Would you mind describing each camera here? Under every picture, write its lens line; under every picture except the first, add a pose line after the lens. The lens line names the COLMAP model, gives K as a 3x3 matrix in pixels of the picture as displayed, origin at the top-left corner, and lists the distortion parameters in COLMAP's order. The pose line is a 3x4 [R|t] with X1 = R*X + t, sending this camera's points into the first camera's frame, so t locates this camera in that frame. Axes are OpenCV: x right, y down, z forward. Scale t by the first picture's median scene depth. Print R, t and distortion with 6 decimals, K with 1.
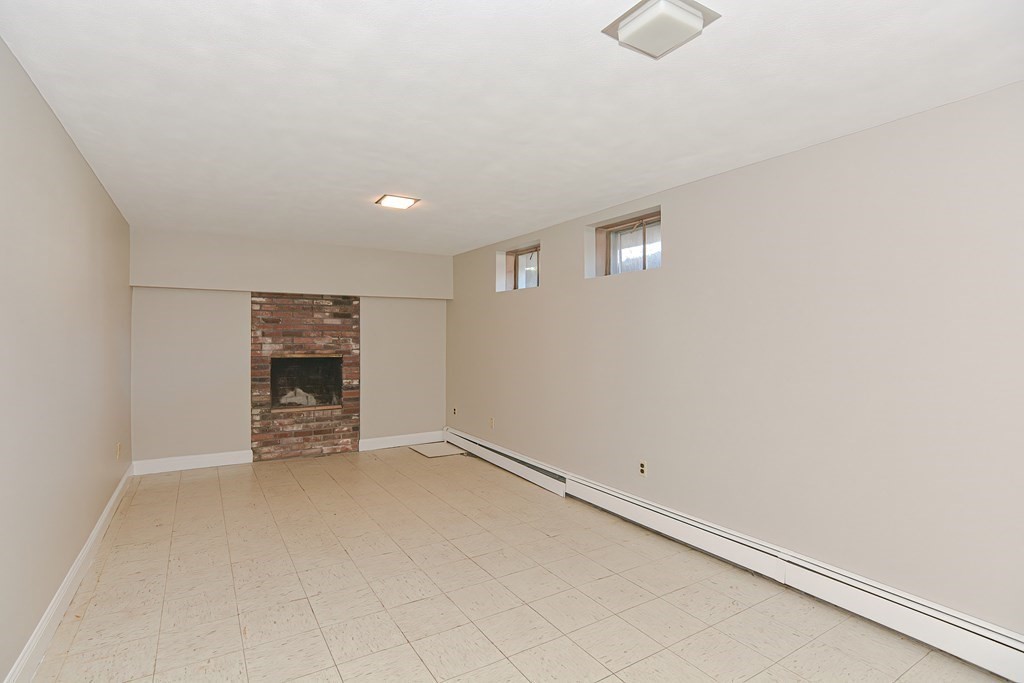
lens RADIAL K [[503.0, 0, 510.7], [0, 503.0, 338.6], [0, 0, 1]] dist [-0.002442, 0.000190]
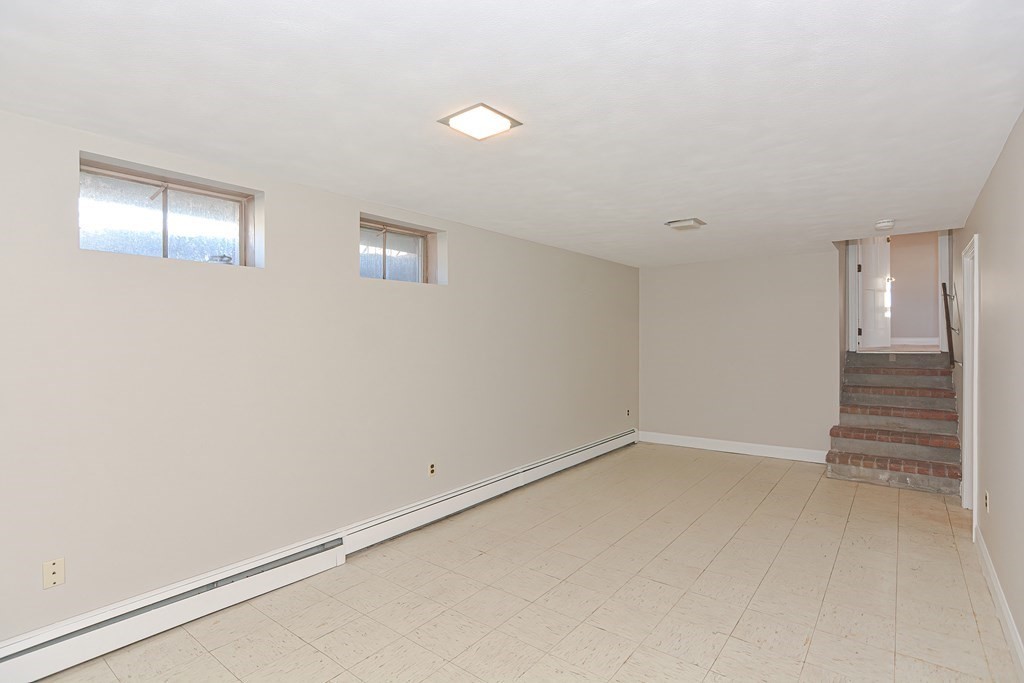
lens RADIAL K [[503.0, 0, 510.7], [0, 503.0, 338.6], [0, 0, 1]] dist [-0.002442, 0.000190]
pose [[-0.333825, -0.005574, 0.942619, -0.749071], [0.007847, 0.999931, 0.008692, -0.025229], [-0.942602, 0.010298, -0.333758, 1.117941]]
